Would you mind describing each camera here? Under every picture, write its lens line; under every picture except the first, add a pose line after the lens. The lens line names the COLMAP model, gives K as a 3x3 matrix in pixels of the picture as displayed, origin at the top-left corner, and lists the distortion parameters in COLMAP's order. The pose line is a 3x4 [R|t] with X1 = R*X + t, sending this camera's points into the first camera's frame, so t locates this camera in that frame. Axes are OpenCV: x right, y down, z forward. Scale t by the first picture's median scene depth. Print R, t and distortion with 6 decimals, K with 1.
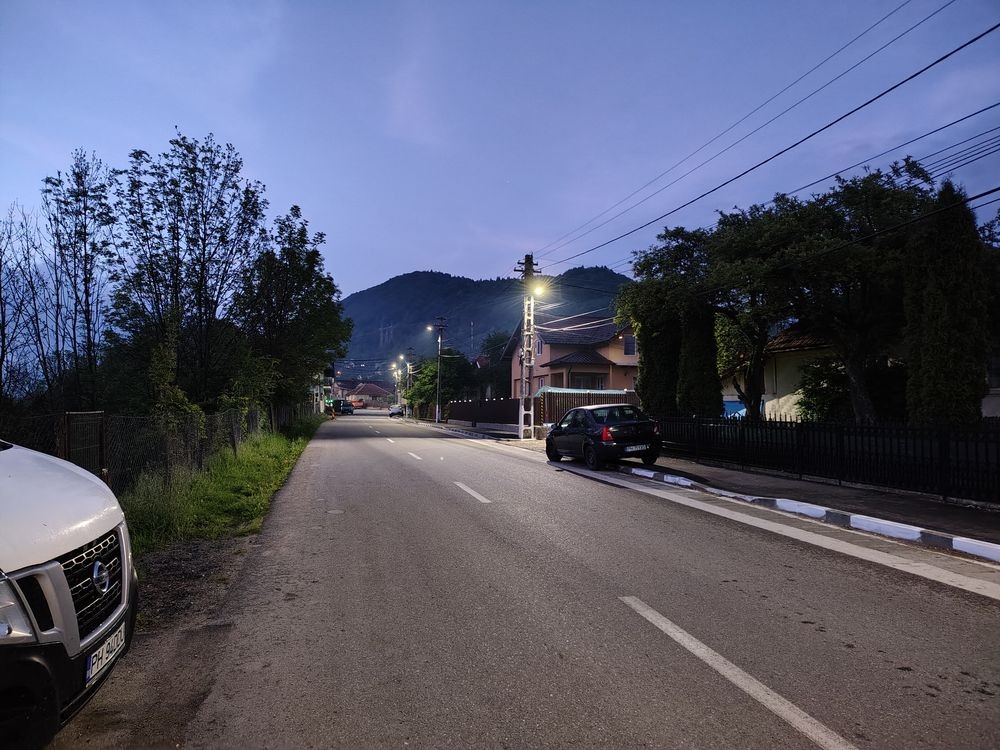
lens RADIAL K [[685.4, 0, 500.0], [0, 685.4, 375.0], [0, 0, 1]] dist [0.056283, -0.065421]
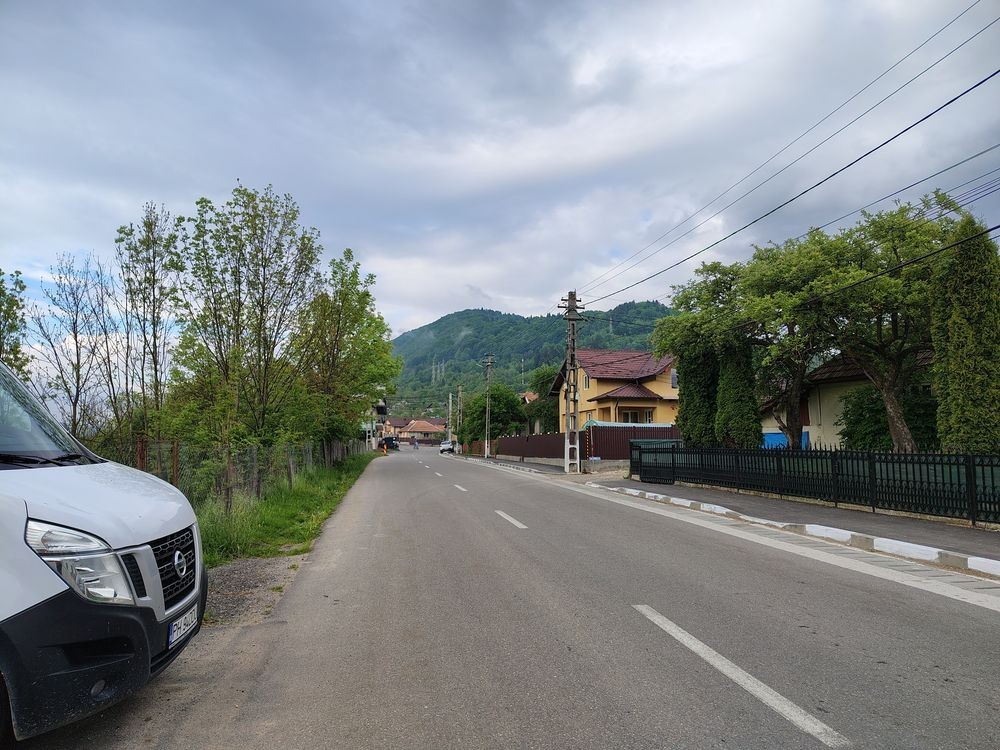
lens RADIAL K [[689.9, 0, 506.4], [0, 689.9, 380.3], [0, 0, 1]] dist [0.050978, -0.067335]
pose [[0.997754, -0.011393, -0.066002, 0.014206], [0.008385, 0.998921, -0.045676, 0.004508], [0.066451, 0.045020, 0.996774, -0.033544]]
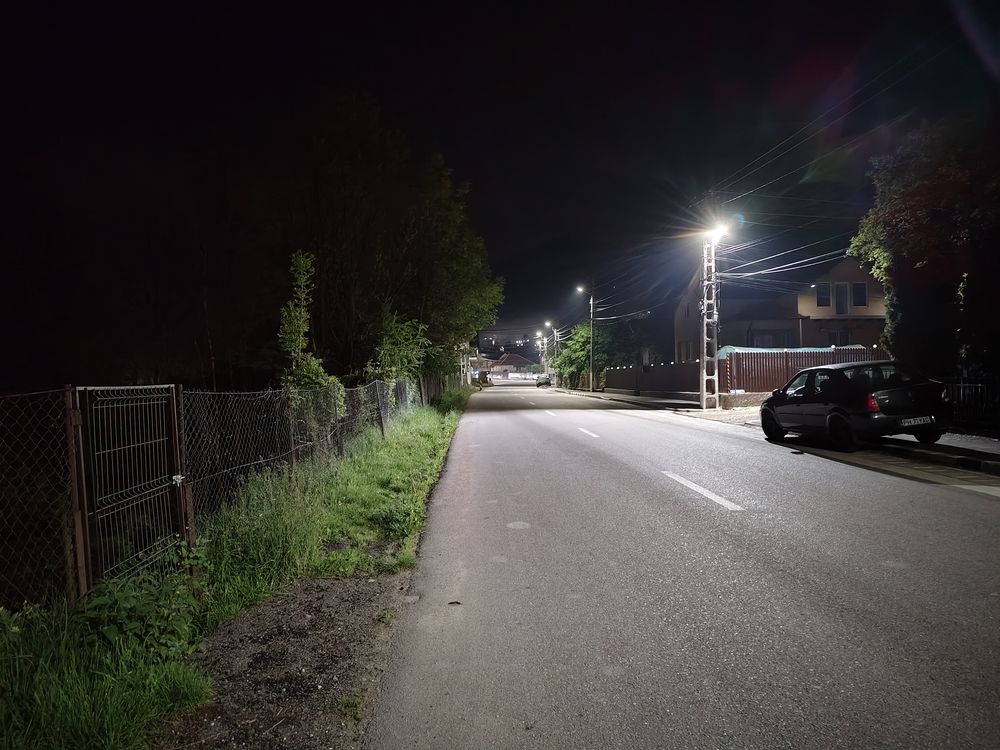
lens RADIAL K [[685.4, 0, 500.0], [0, 685.4, 375.0], [0, 0, 1]] dist [0.056283, -0.065421]
pose [[0.979055, -0.027642, -0.201710, -0.056373], [0.036592, 0.998498, 0.040777, 0.010416], [0.200280, -0.047304, 0.978596, 0.164388]]
